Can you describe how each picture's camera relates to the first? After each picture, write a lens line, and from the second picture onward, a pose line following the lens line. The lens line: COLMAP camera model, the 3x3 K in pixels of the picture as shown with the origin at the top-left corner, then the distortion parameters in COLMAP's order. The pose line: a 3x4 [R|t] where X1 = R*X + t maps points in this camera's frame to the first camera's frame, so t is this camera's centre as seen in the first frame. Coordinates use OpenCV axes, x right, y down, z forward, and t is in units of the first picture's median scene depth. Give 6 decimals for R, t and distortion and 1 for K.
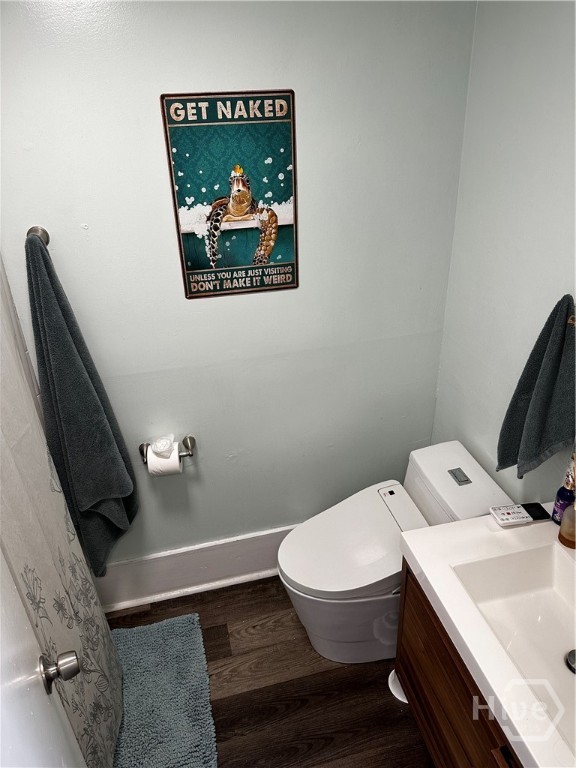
lens RADIAL K [[546.9, 0, 287.9], [0, 546.9, 393.3], [0, 0, 1]] dist [0.008073, -0.002210]
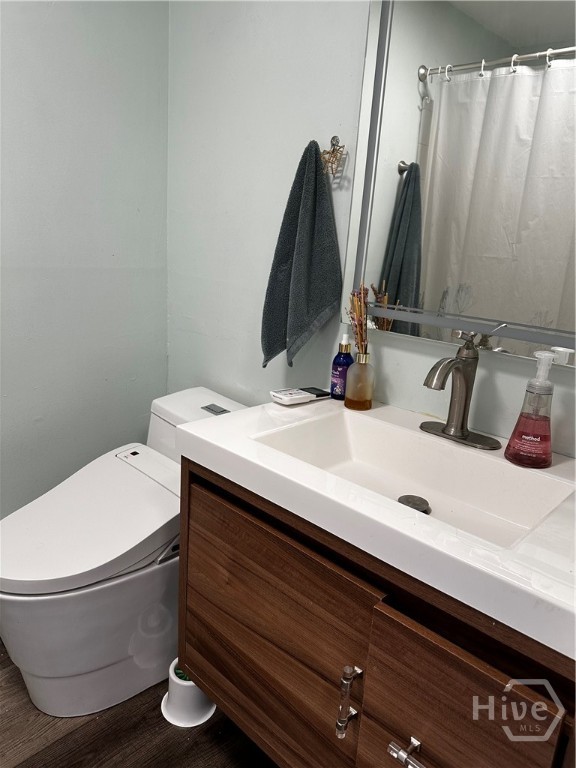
lens RADIAL K [[524.6, 0, 288.0], [0, 524.6, 384.0], [0, 0, 1]] dist [0.047387, -0.001322]
pose [[0.834521, -0.063024, 0.547360, -0.042215], [0.171350, 0.973861, -0.149113, 0.265566], [-0.523655, 0.218228, 0.823506, 0.259435]]
